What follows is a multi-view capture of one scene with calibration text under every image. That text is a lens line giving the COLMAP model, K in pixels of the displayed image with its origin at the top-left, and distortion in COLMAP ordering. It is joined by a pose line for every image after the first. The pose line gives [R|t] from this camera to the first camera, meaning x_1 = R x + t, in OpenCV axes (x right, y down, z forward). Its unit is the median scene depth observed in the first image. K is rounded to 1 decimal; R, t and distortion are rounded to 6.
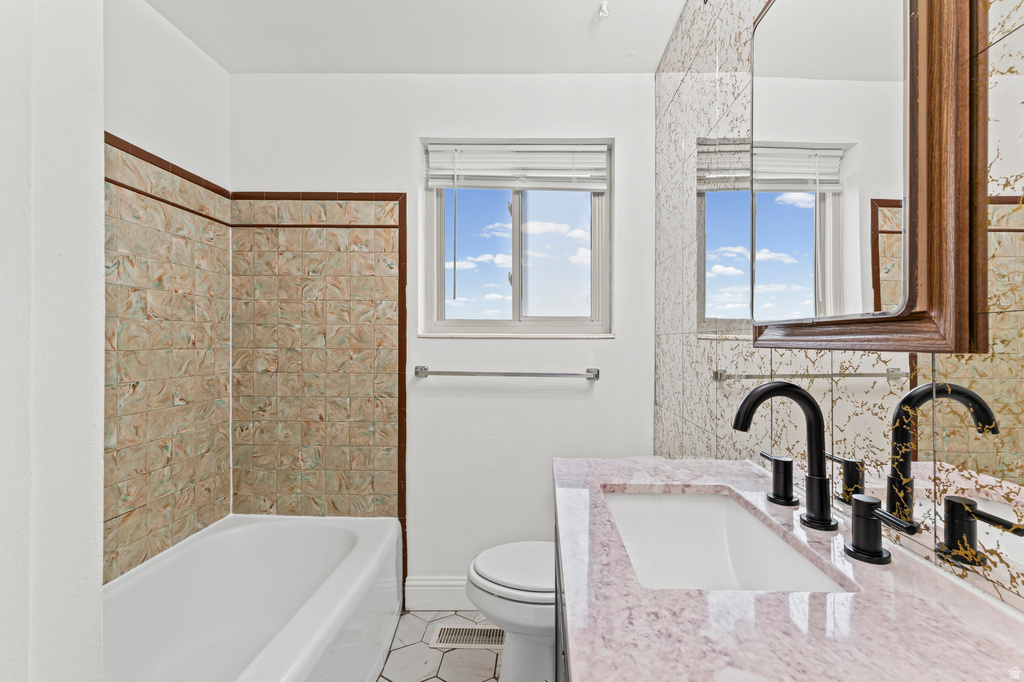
lens RADIAL K [[431.6, 0, 539.5], [0, 431.6, 340.2], [0, 0, 1]] dist [0.006556, 0.000103]
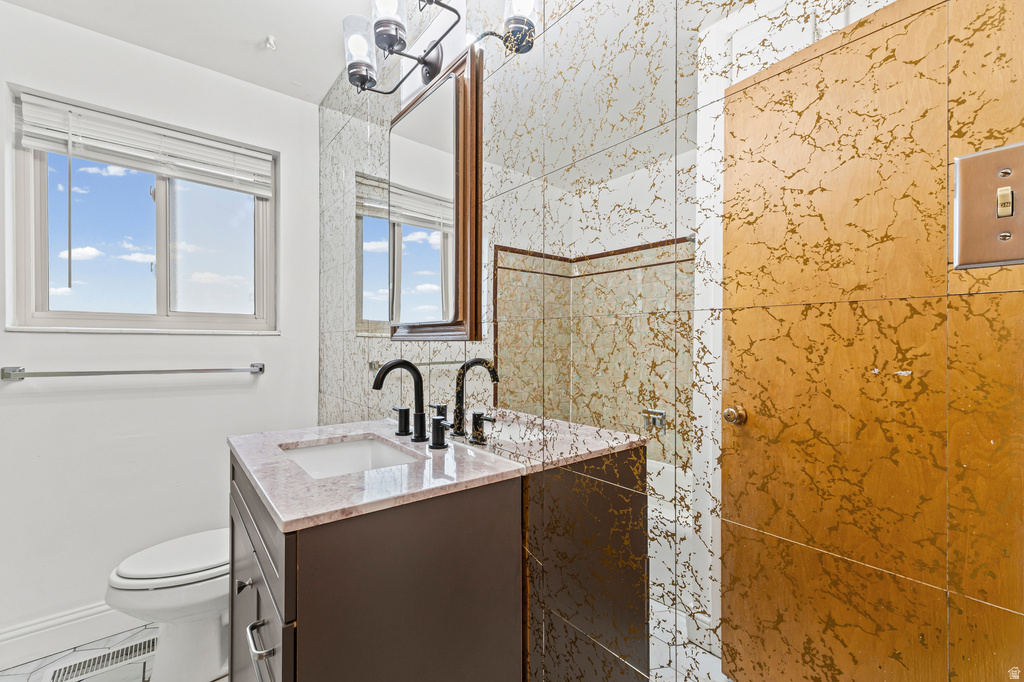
lens RADIAL K [[431.6, 0, 511.9], [0, 431.6, 342.9], [0, 0, 1]] dist [0.006556, 0.000103]
pose [[0.773941, -0.000554, 0.633258, -0.070720], [-0.003155, 0.999984, 0.004730, 0.008698], [-0.633250, -0.005658, 0.773926, -0.237843]]
